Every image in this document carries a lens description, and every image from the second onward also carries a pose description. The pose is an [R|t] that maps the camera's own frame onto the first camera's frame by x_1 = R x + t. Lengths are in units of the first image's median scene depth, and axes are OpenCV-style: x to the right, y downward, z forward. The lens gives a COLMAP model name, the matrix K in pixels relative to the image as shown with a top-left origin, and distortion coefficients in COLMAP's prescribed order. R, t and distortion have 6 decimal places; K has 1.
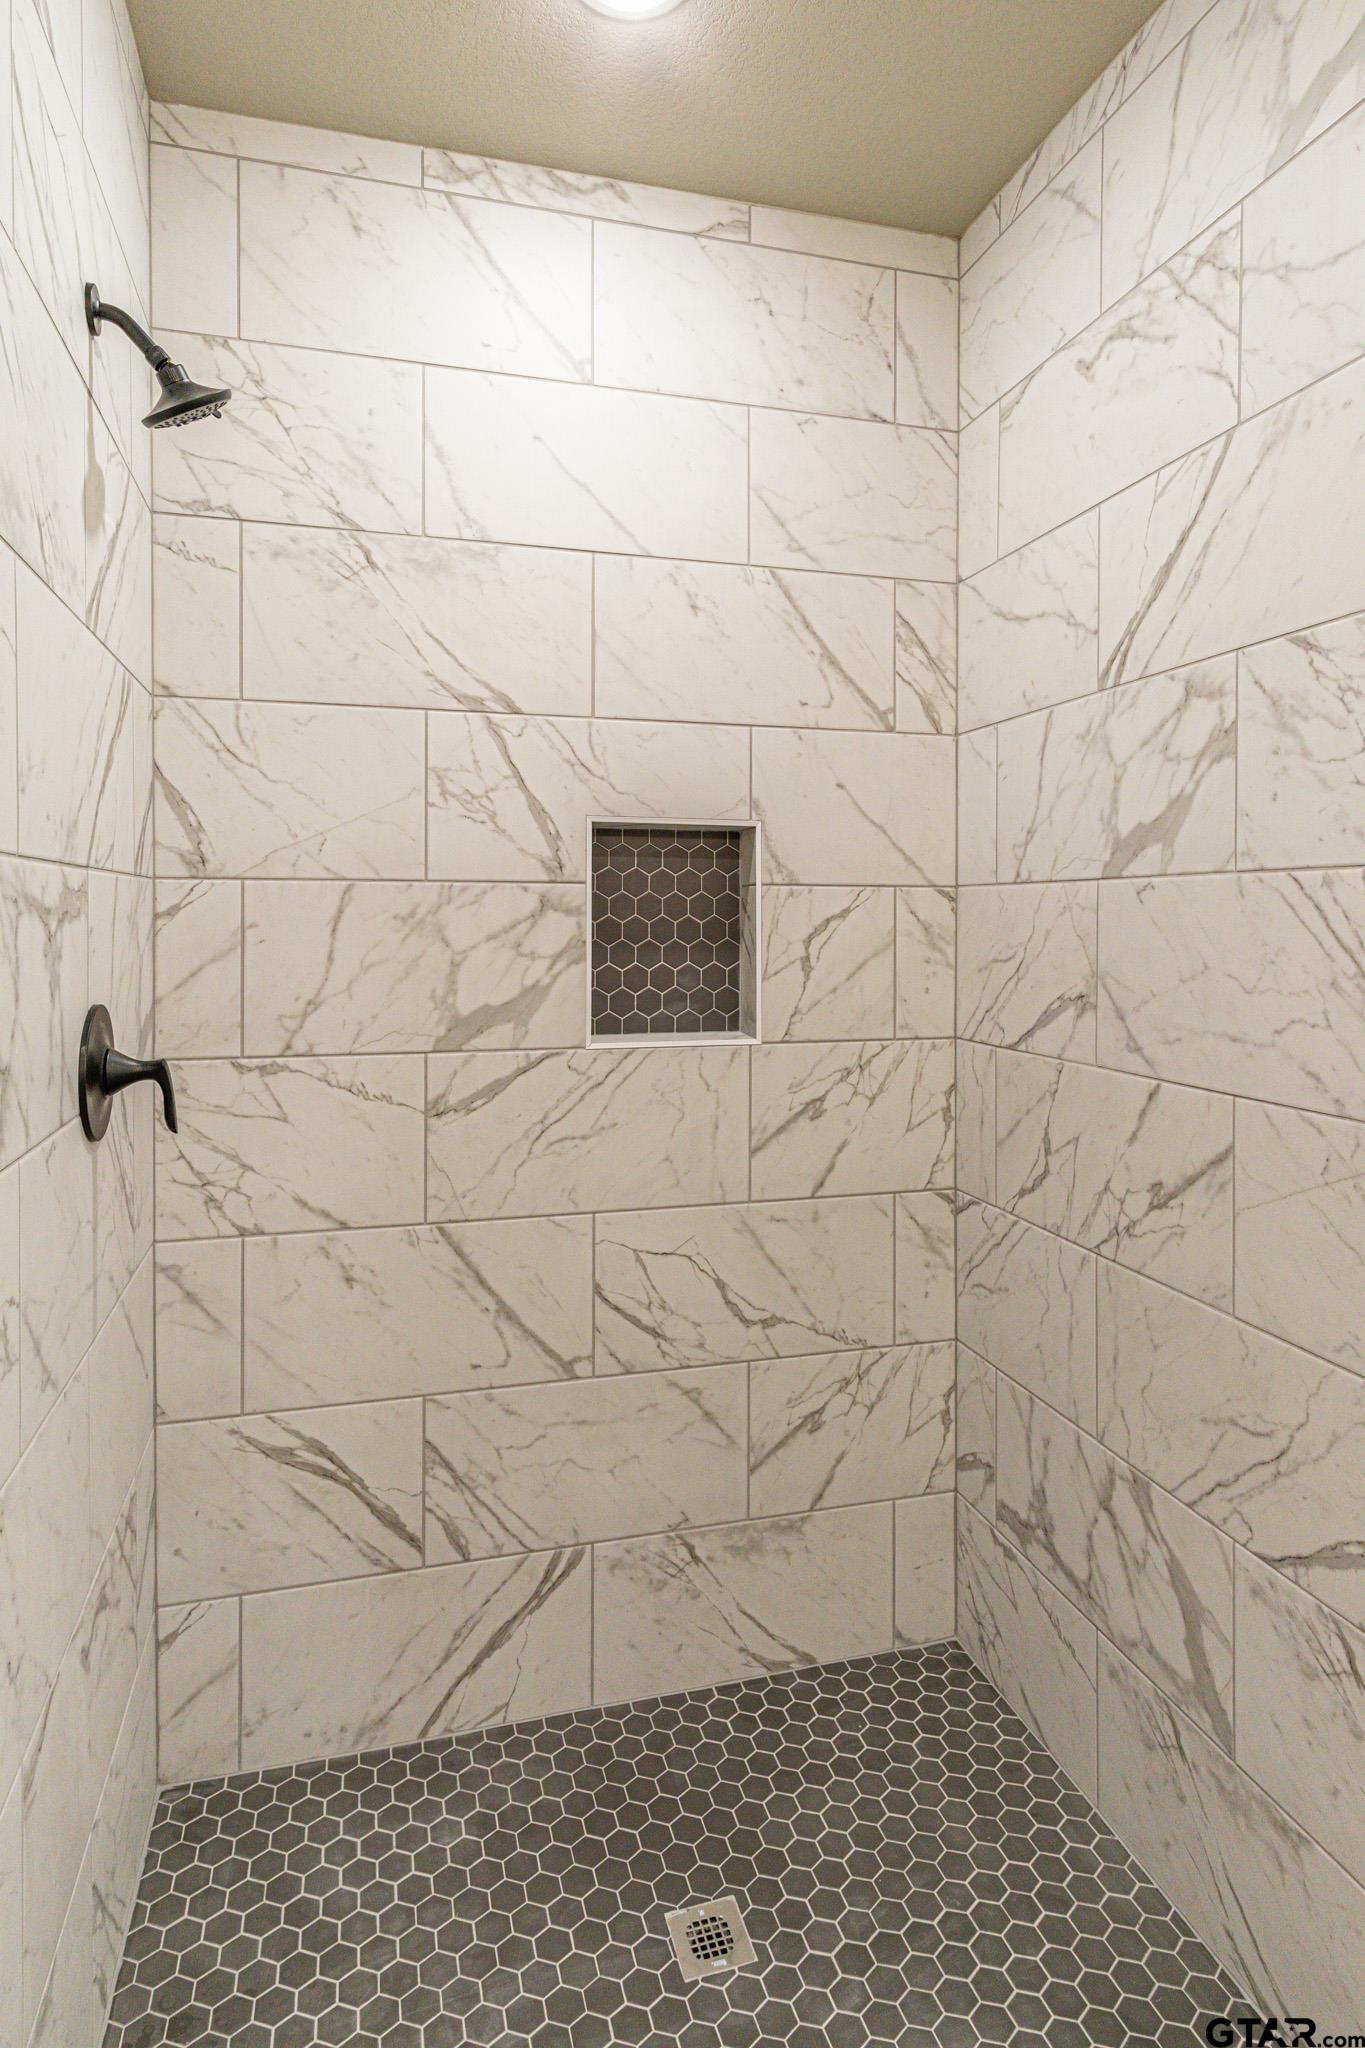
lens RADIAL K [[1119.2, 0, 675.4], [0, 1119.2, 929.2], [0, 0, 1]] dist [0.002714, 0.000367]
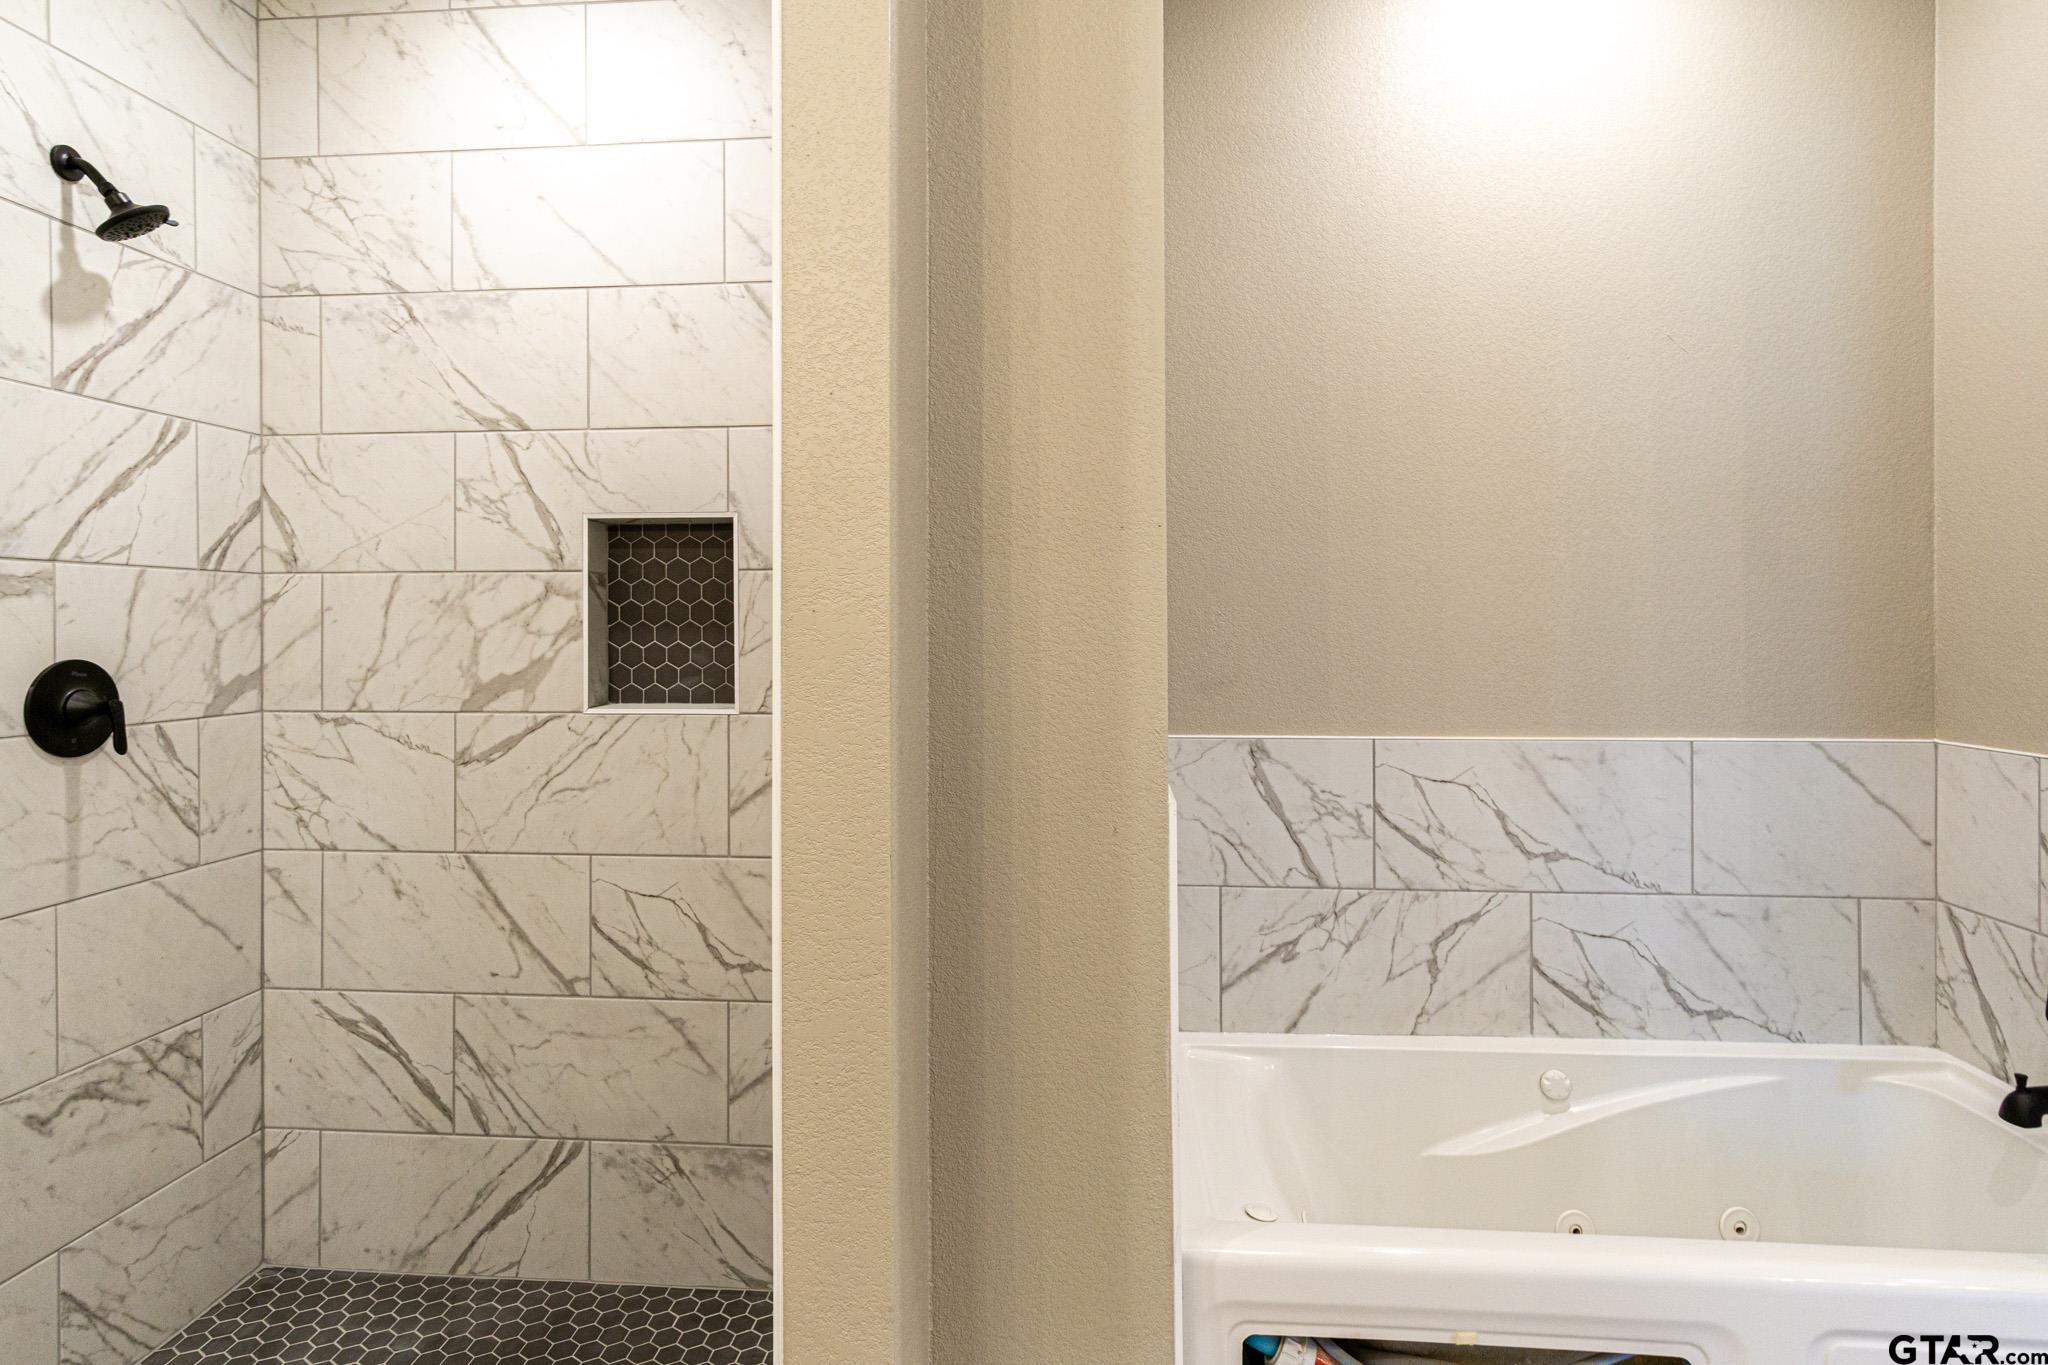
lens RADIAL K [[1092.9, 0, 1022.0], [0, 1092.9, 627.1], [0, 0, 1]] dist [0.002396, 0.000052]
pose [[0.939131, -0.004579, -0.343528, 0.766651], [0.002240, 0.999972, -0.007204, 0.027157], [0.343551, 0.005996, 0.939115, 0.089692]]
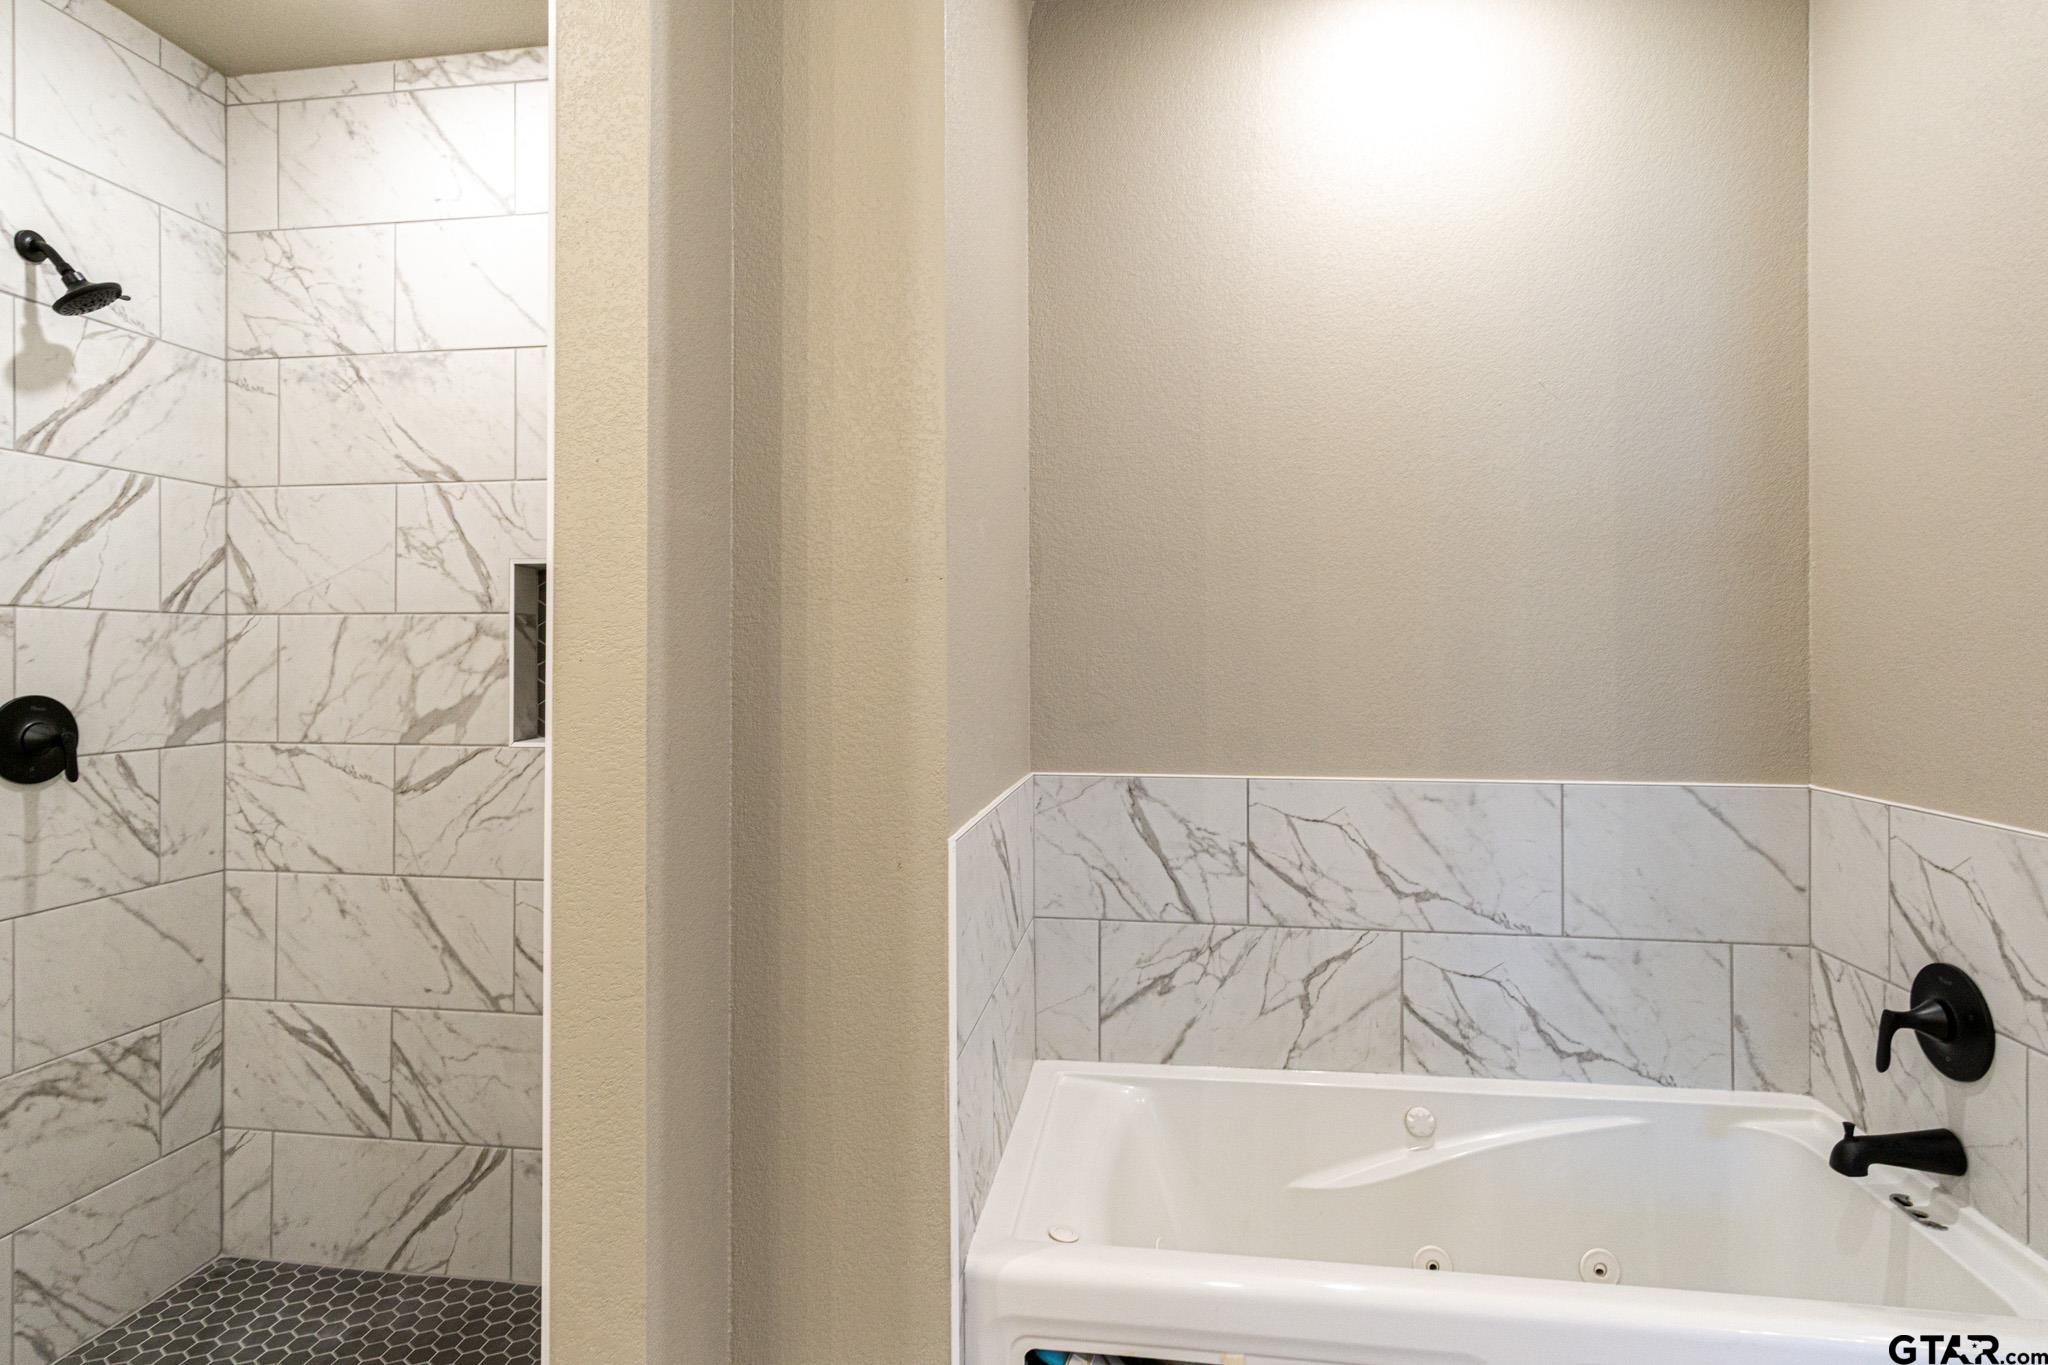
lens RADIAL K [[1087.1, 0, 1024.0], [0, 1087.1, 650.4], [0, 0, 1]] dist [0.001404, 0.000895]
pose [[0.916481, -0.003930, -0.400059, 0.959829], [-0.001501, 0.999911, -0.013261, 0.015730], [0.400075, 0.012754, 0.916394, 0.124880]]
